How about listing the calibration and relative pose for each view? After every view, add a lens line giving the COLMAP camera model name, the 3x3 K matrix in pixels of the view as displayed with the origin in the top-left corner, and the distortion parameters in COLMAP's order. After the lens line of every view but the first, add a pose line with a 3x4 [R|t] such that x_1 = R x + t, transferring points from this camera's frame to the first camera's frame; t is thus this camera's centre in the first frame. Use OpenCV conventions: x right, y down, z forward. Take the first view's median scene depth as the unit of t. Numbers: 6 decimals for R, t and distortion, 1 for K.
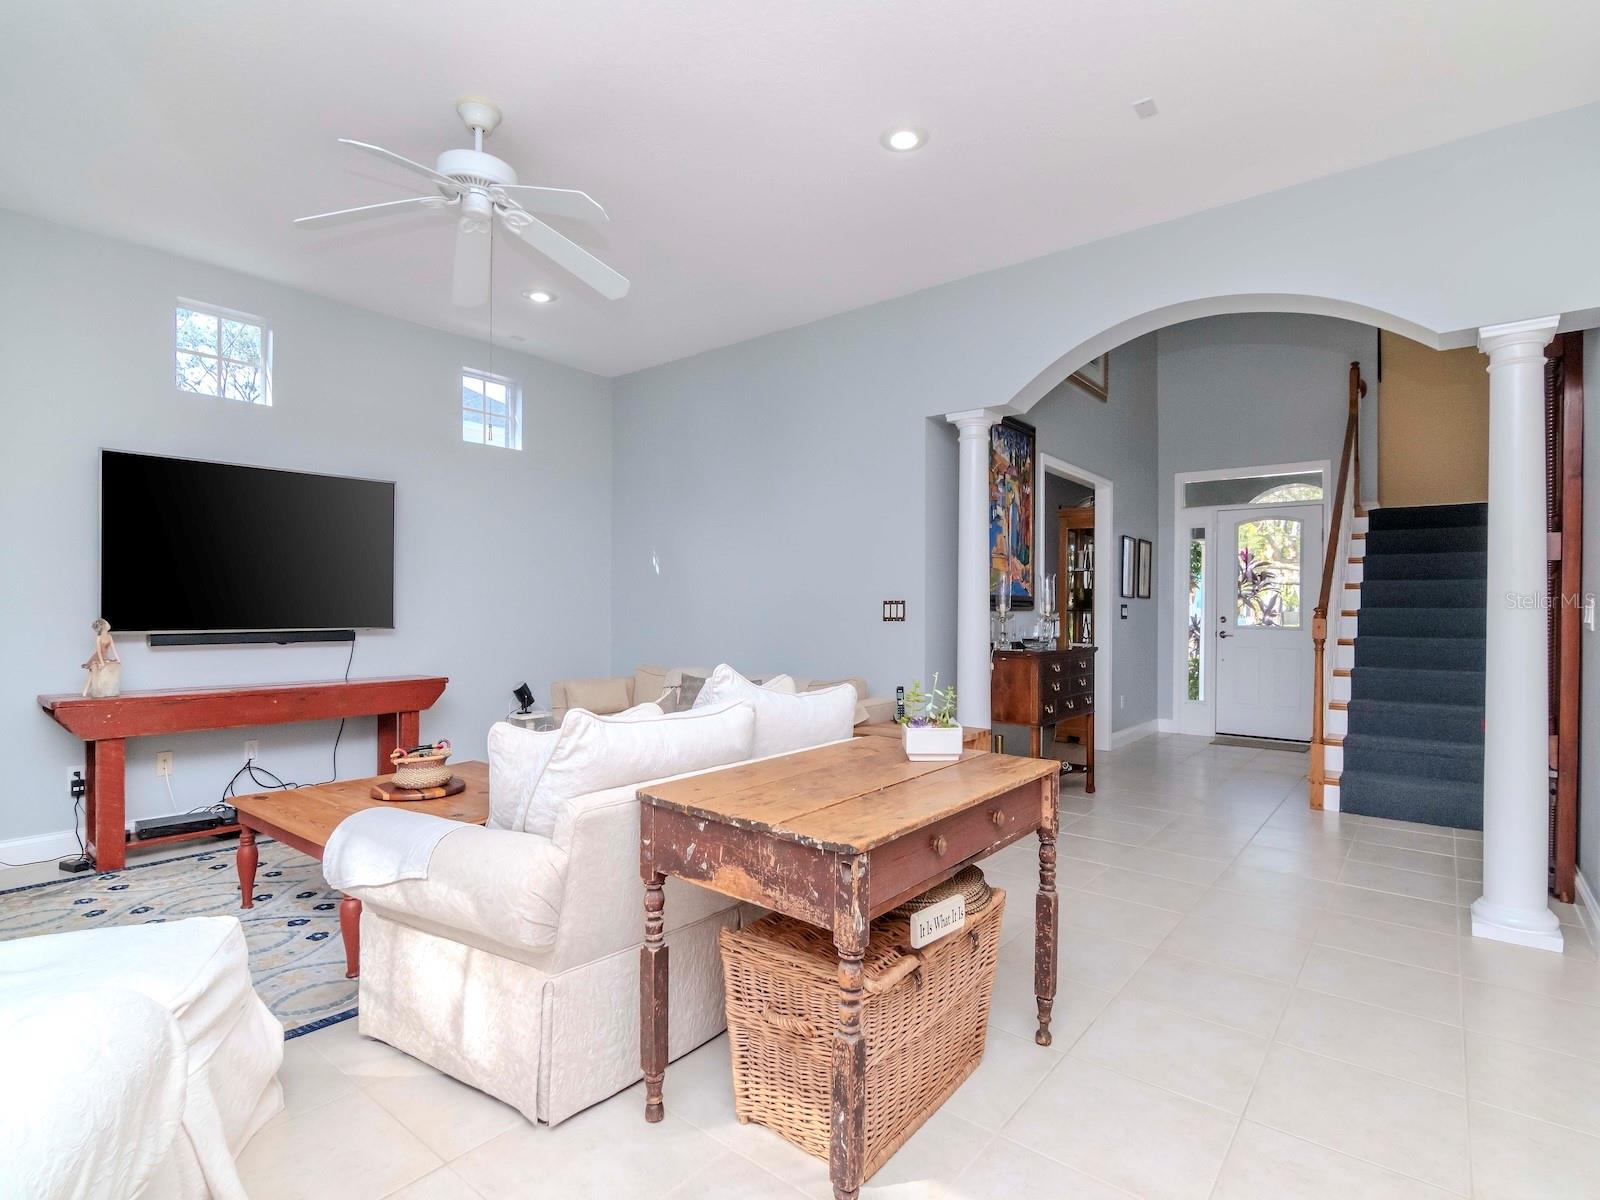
lens RADIAL K [[798.3, 0, 803.3], [0, 798.3, 609.8], [0, 0, 1]] dist [-0.016218, -0.000366]
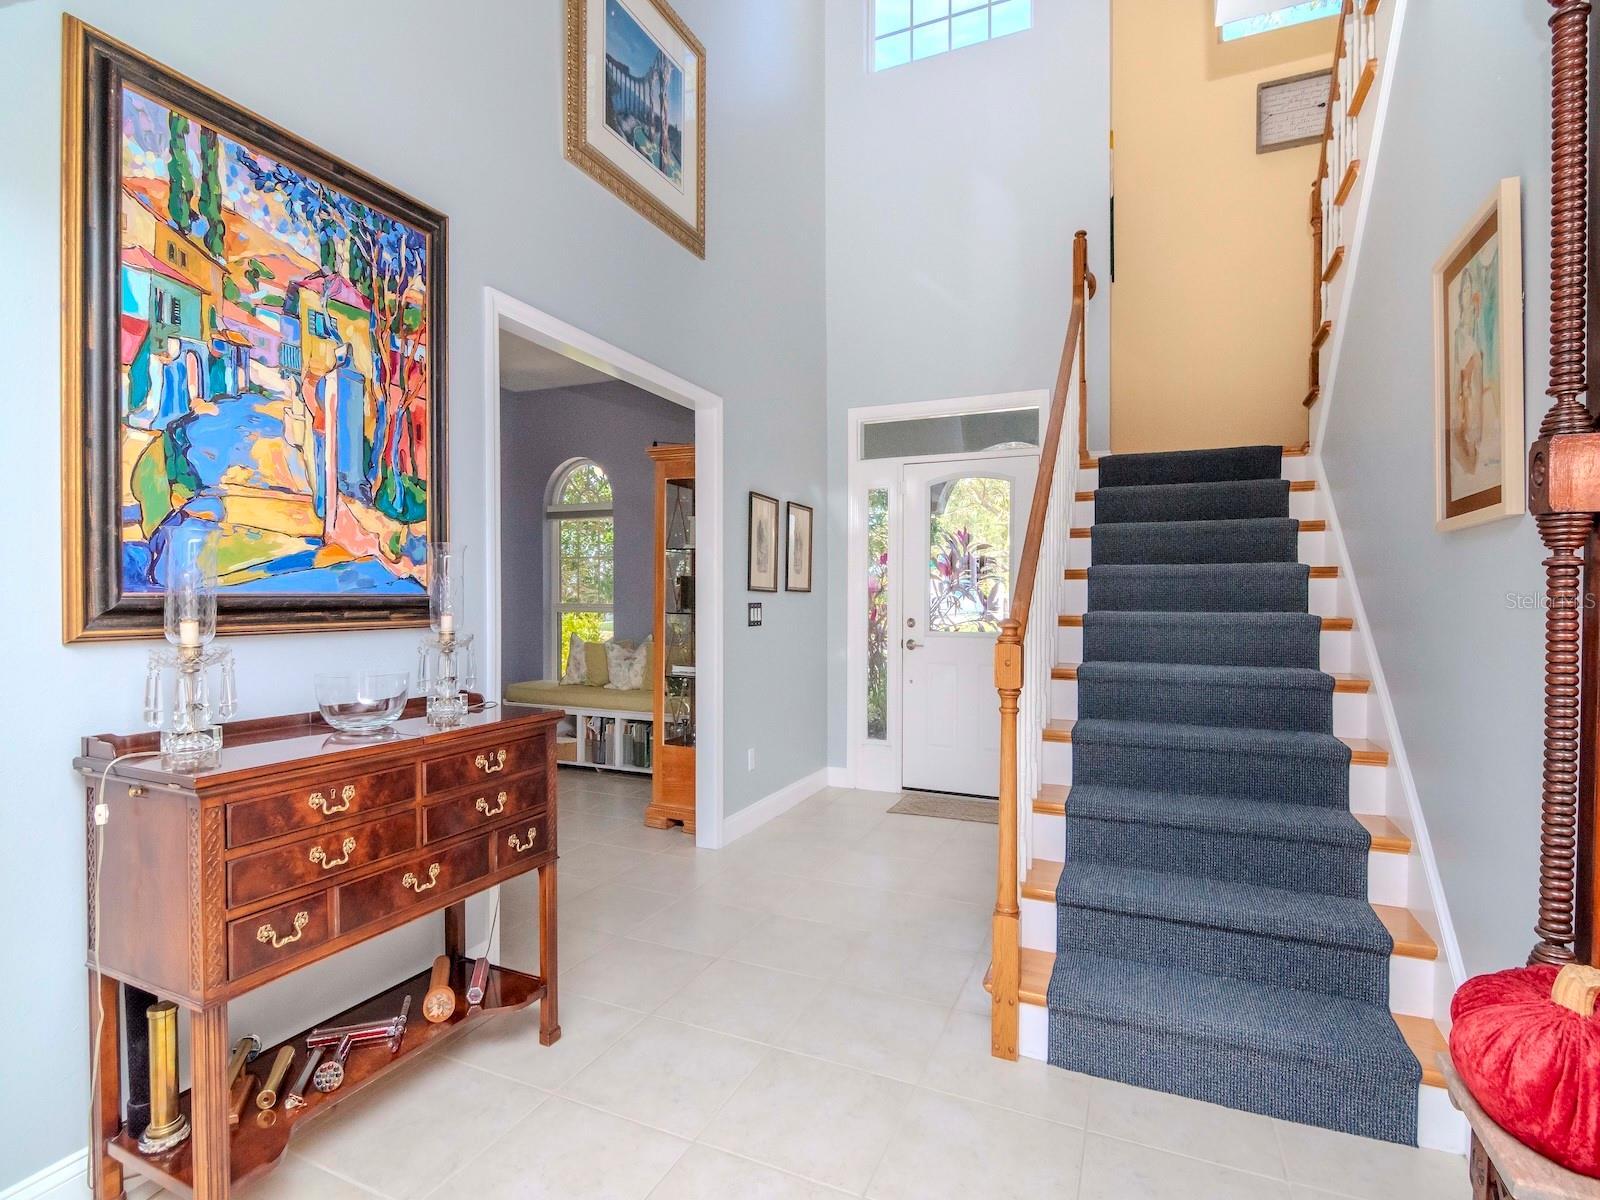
lens RADIAL K [[791.7, 0, 799.5], [0, 791.7, 594.8], [0, 0, 1]] dist [-0.007274, -0.004212]
pose [[0.964606, 0.000892, 0.263693, 0.310904], [-0.000941, 1.000000, 0.000056, -0.014692], [-0.263693, -0.000302, 0.964607, 0.444548]]
